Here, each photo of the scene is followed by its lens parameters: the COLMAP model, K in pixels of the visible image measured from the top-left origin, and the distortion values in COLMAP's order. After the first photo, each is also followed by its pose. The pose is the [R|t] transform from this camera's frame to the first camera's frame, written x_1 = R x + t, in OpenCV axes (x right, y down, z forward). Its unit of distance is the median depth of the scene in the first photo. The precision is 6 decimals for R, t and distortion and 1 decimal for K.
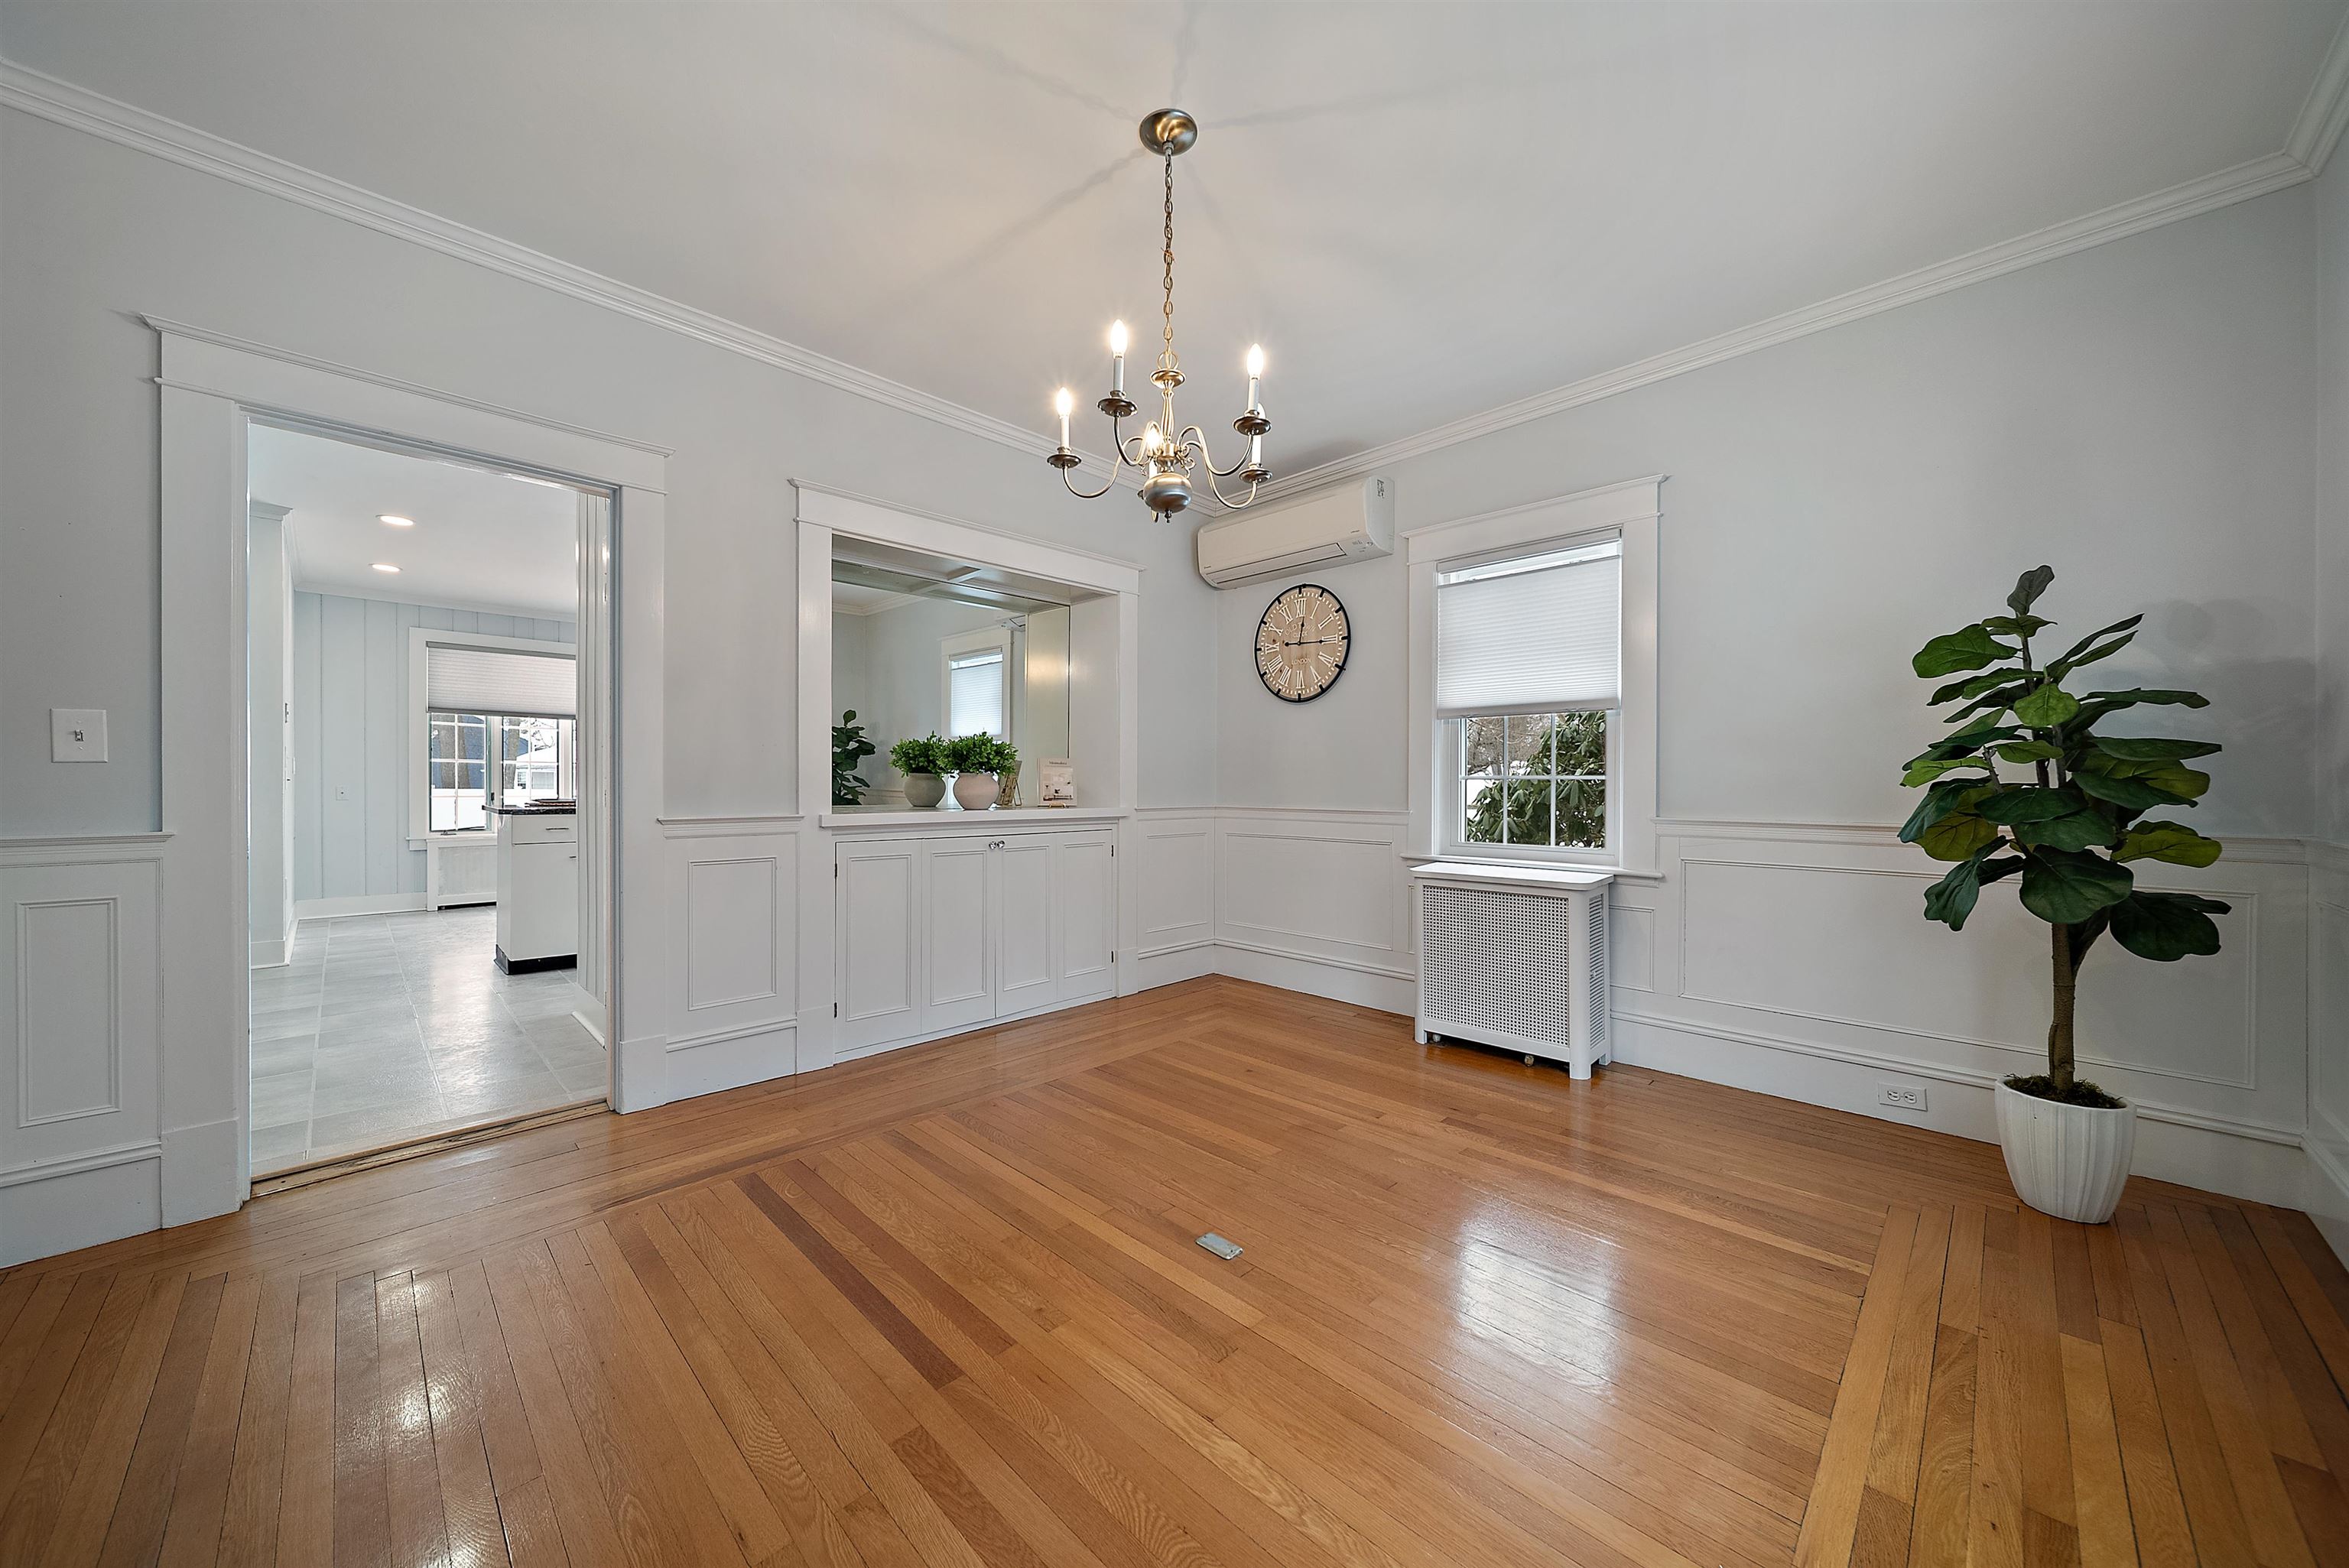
lens RADIAL K [[831.4, 0, 1173.4], [0, 831.4, 788.3], [0, 0, 1]] dist [0.000125, -0.001314]
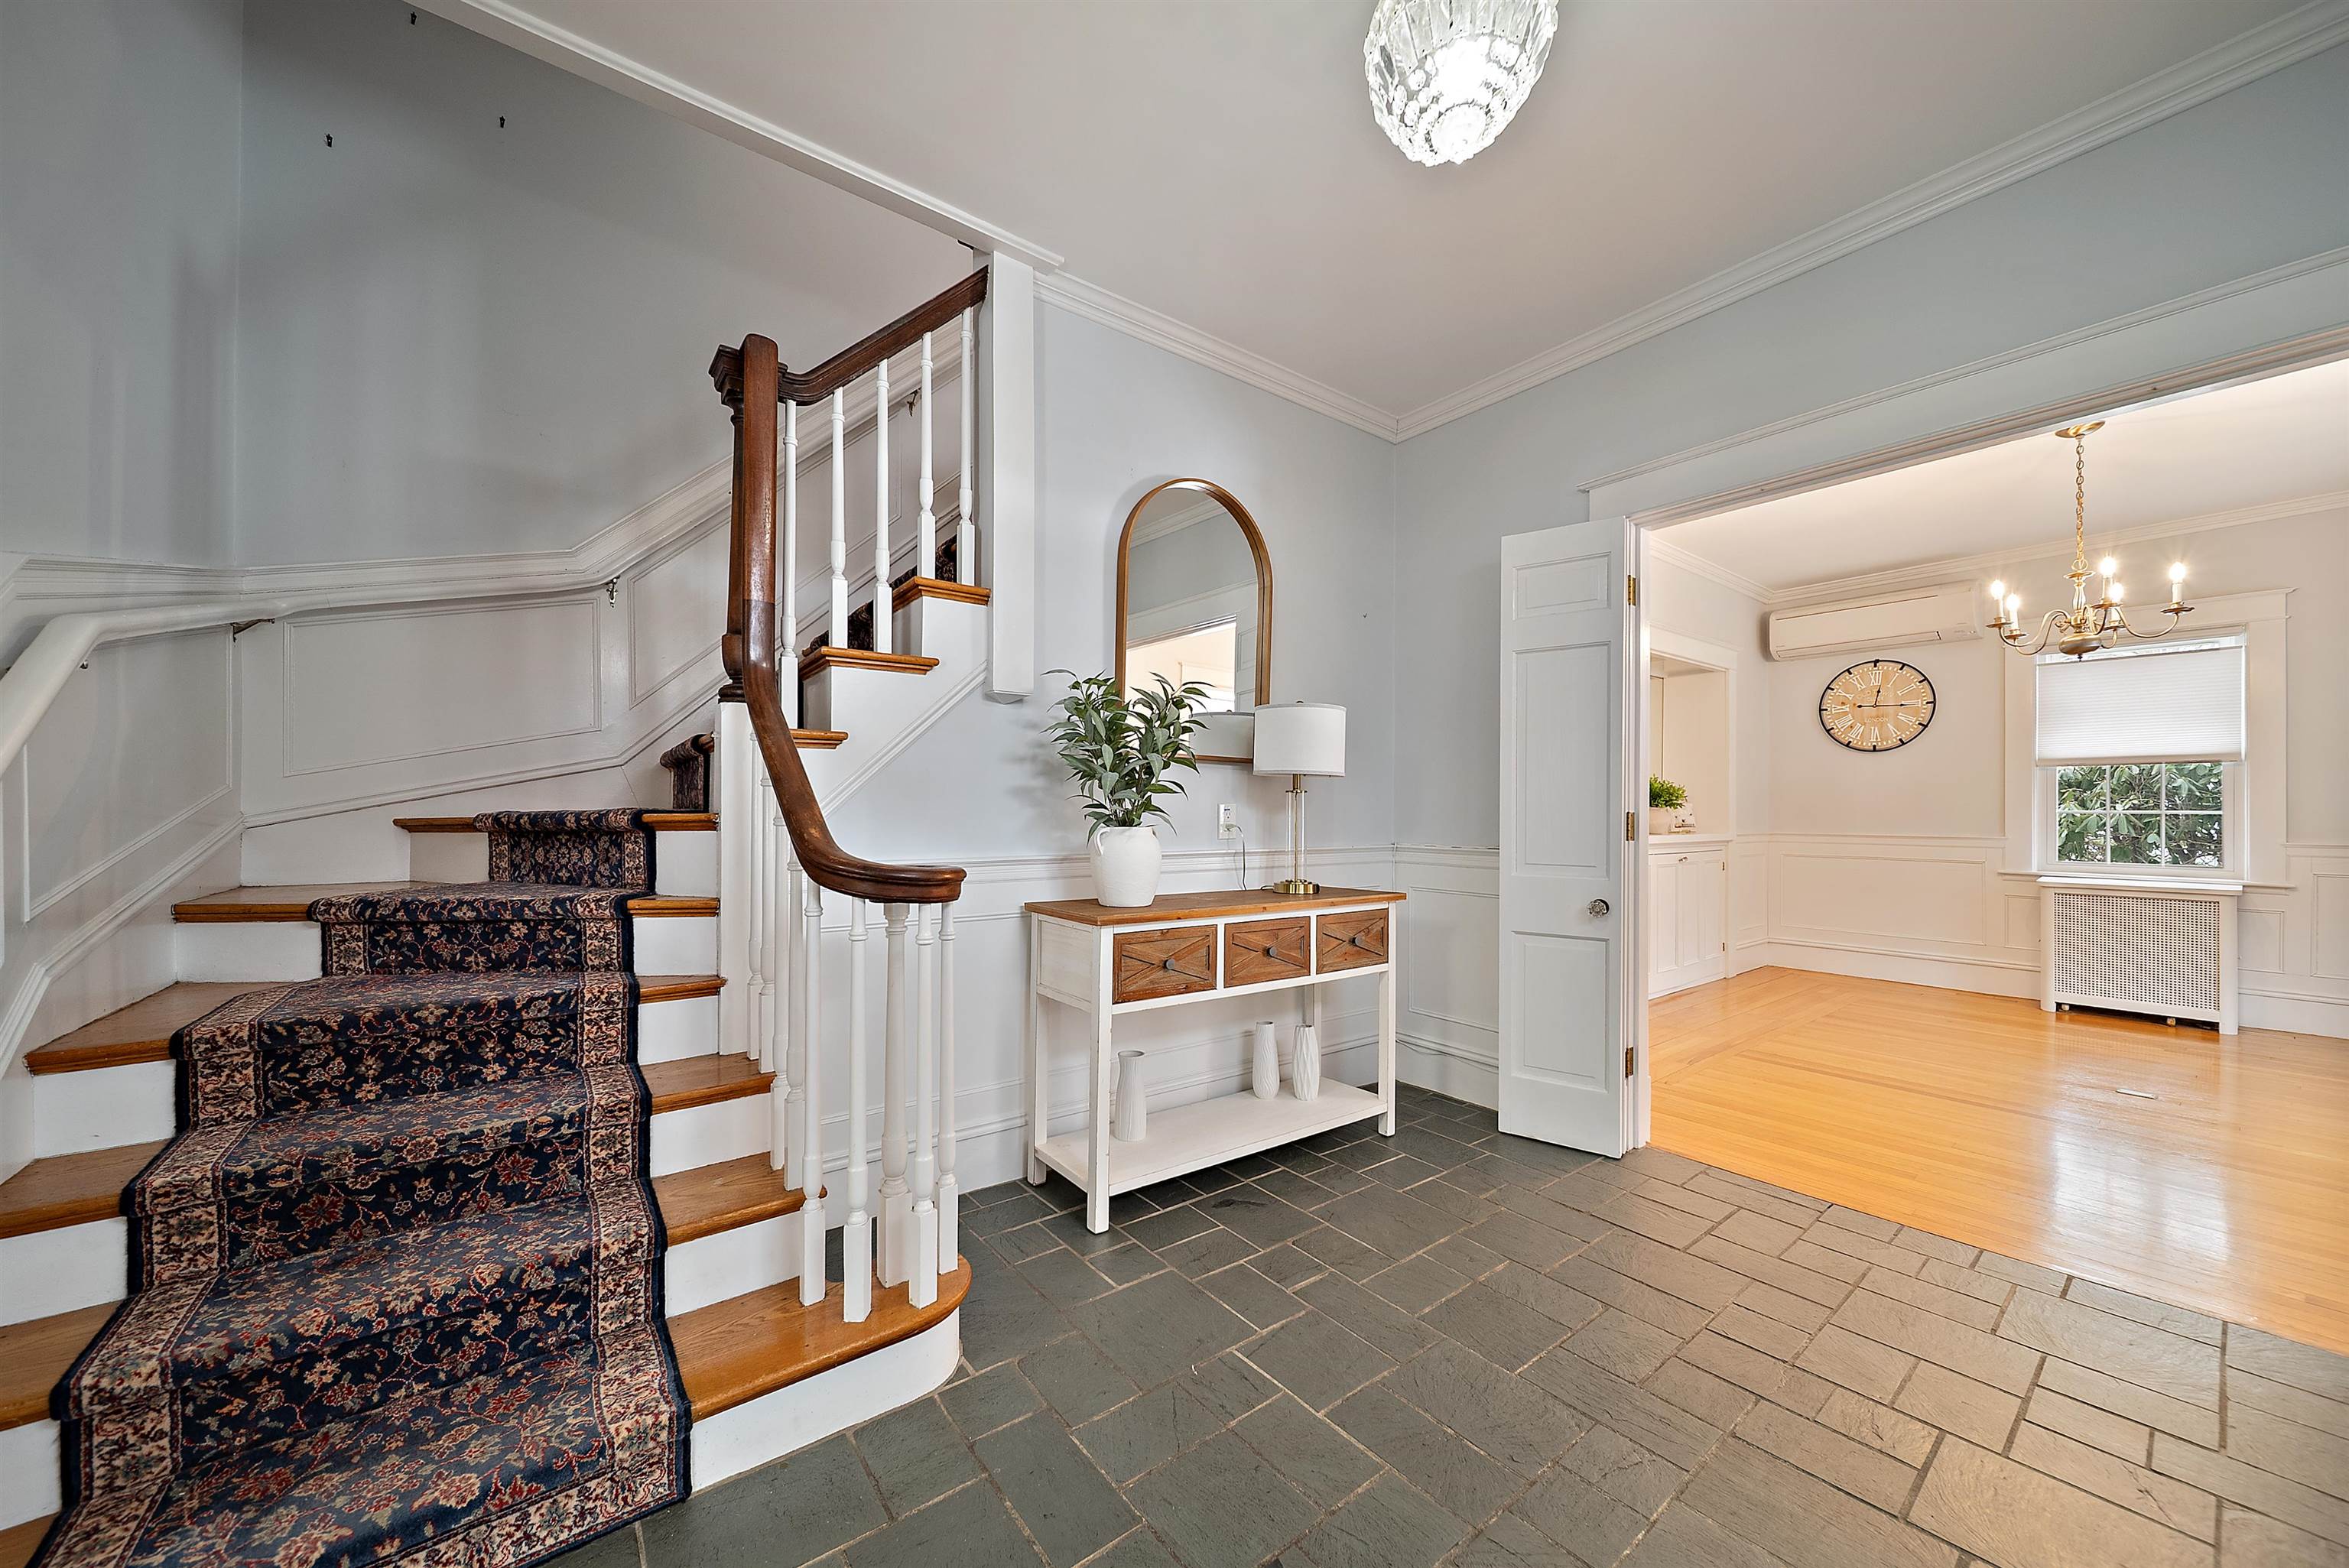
lens RADIAL K [[841.9, 0, 1170.1], [0, 841.9, 808.0], [0, 0, 1]] dist [0.000573, -0.001939]
pose [[0.990796, 0.002320, -0.135344, -0.966835], [-0.003297, 0.999970, -0.006992, -0.005461], [0.135324, 0.007374, 0.990774, -0.556768]]
